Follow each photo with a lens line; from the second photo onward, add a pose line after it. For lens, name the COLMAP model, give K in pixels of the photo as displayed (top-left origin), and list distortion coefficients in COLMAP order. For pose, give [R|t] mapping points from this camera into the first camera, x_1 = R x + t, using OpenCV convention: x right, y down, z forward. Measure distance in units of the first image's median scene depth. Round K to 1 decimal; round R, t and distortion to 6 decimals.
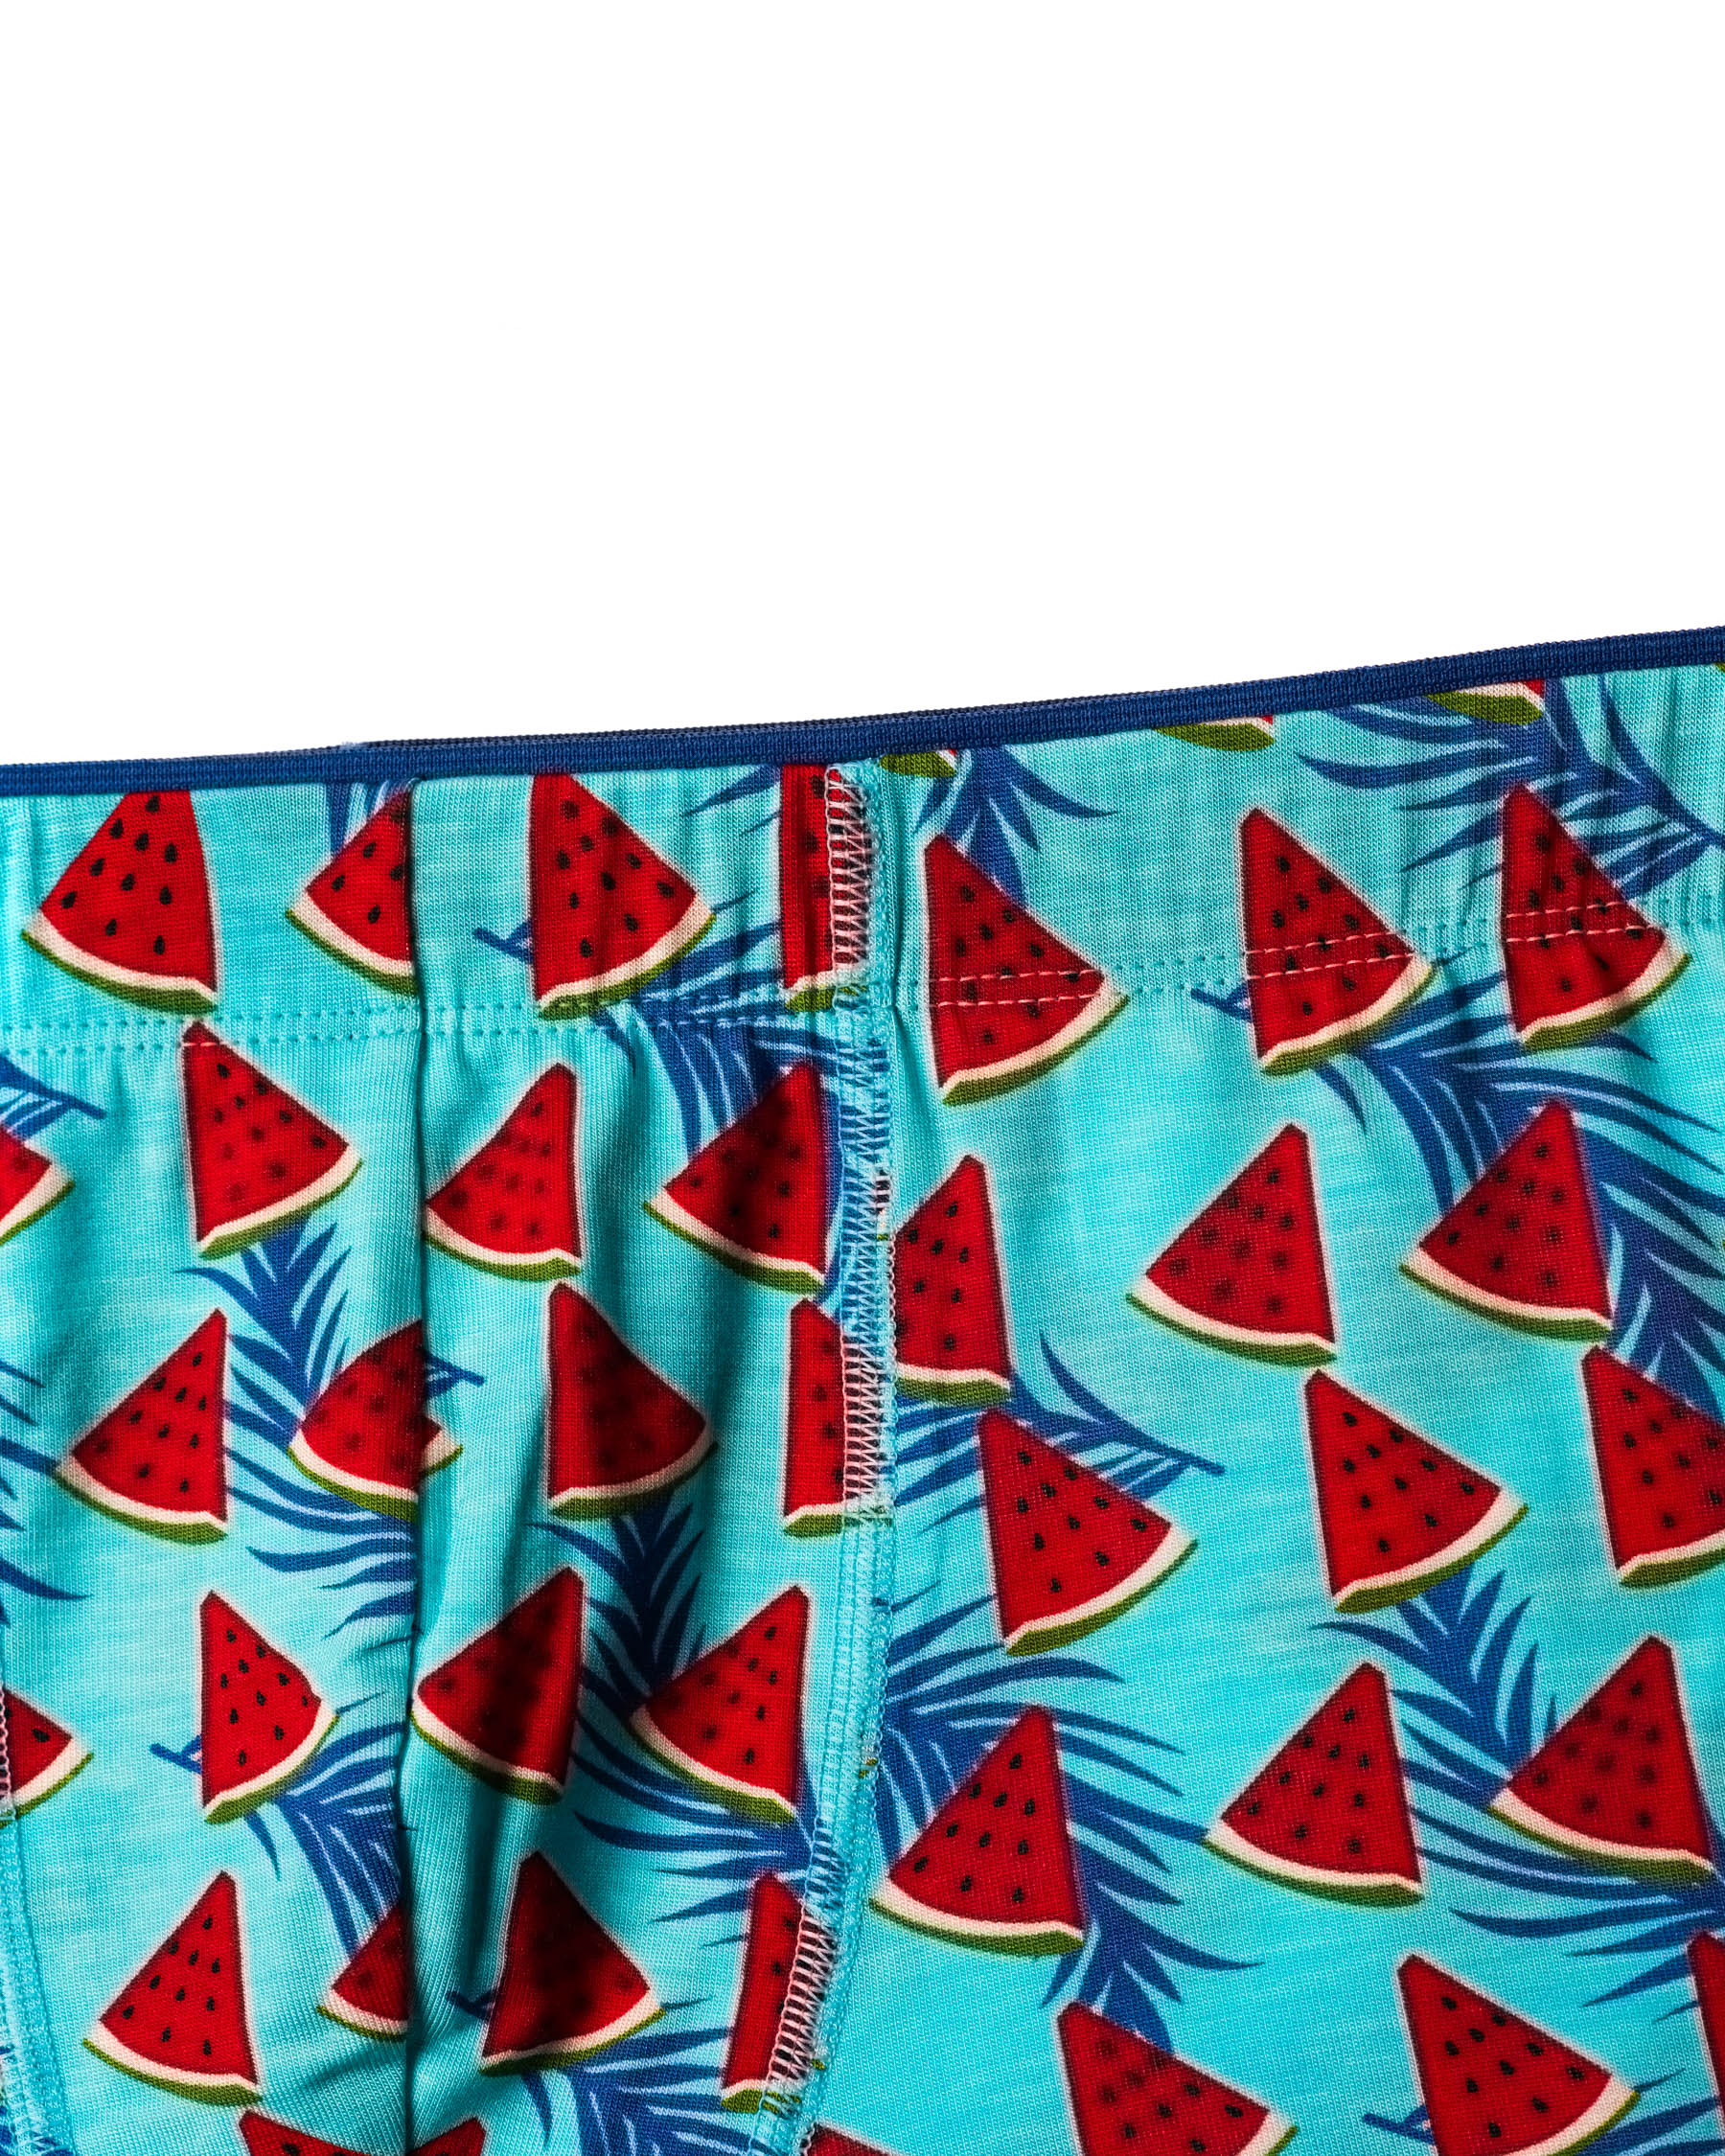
lens RADIAL K [[6013.0, 0, 862.9], [0, 6013.0, 1073.7], [0, 0, 1]] dist [0.101896, 0.000000]
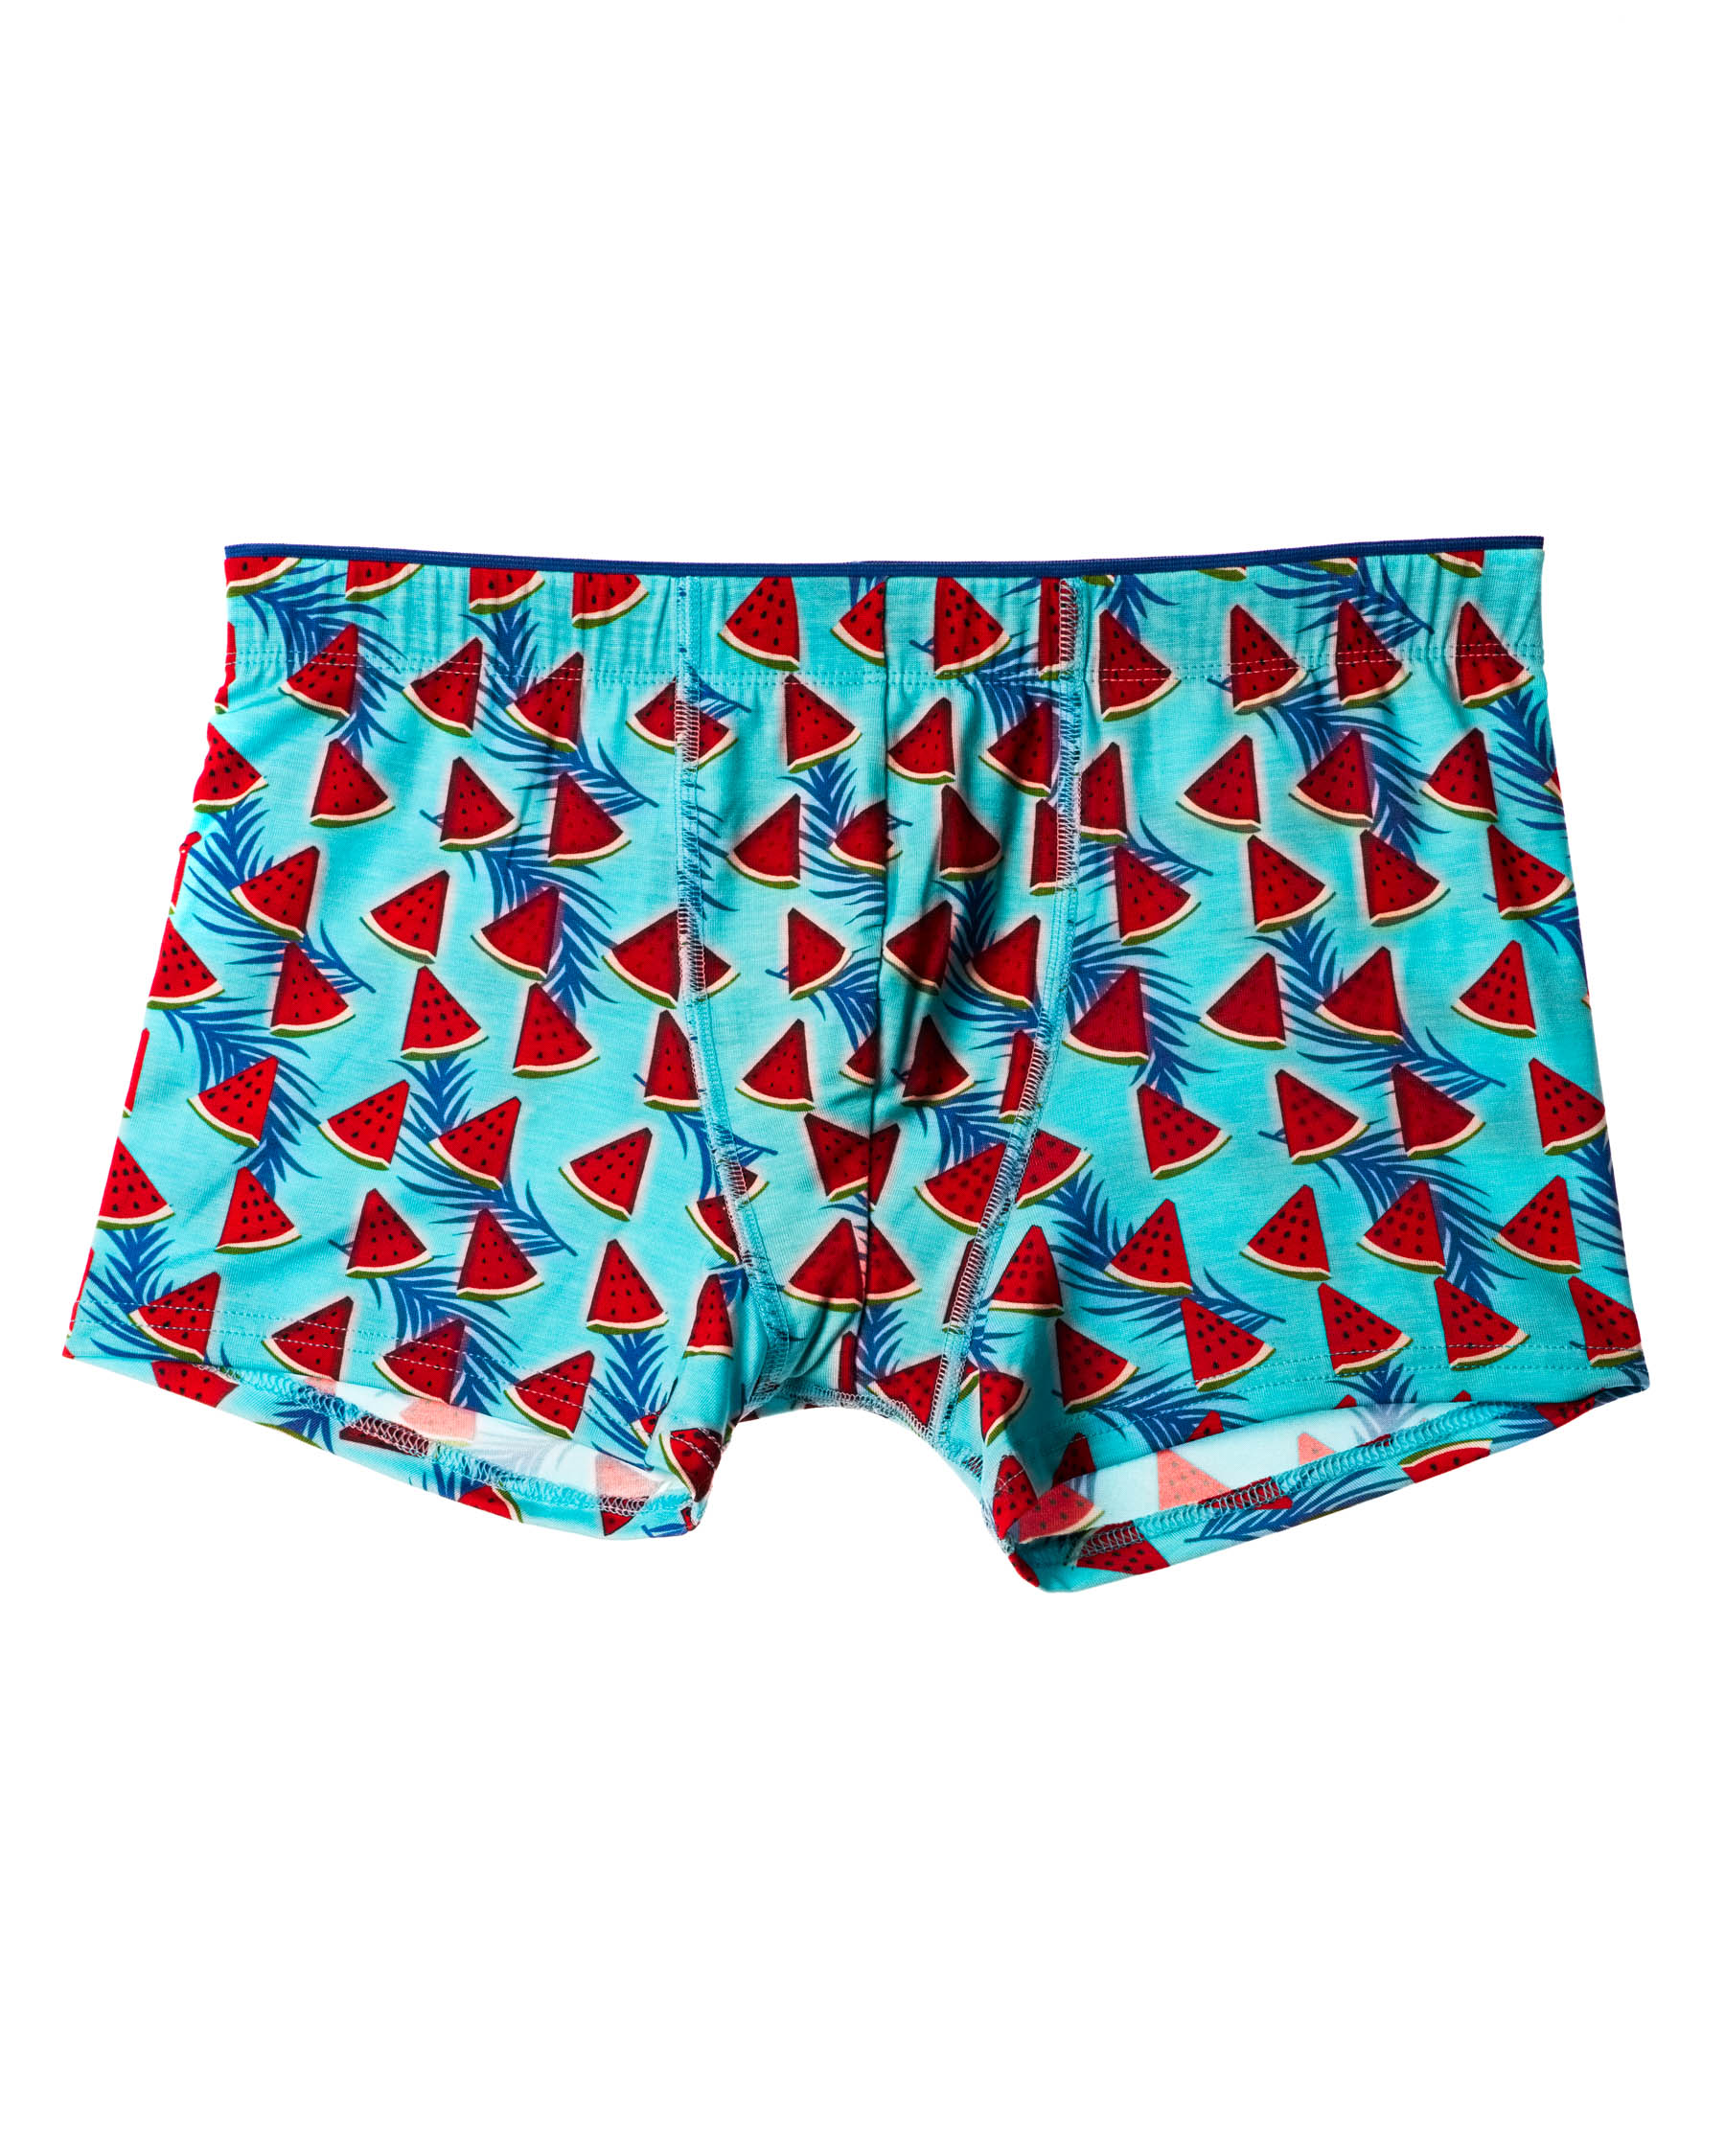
lens RADIAL K [[6013.0, 0, 857.7], [0, 6013.0, 1077.2], [0, 0, 1]] dist [0.101896, 0.000000]
pose [[0.997861, 0.043430, 0.048868, -0.199551], [-0.044553, 0.998762, 0.022130, 0.100234], [-0.047847, -0.024260, 0.998560, -1.435215]]
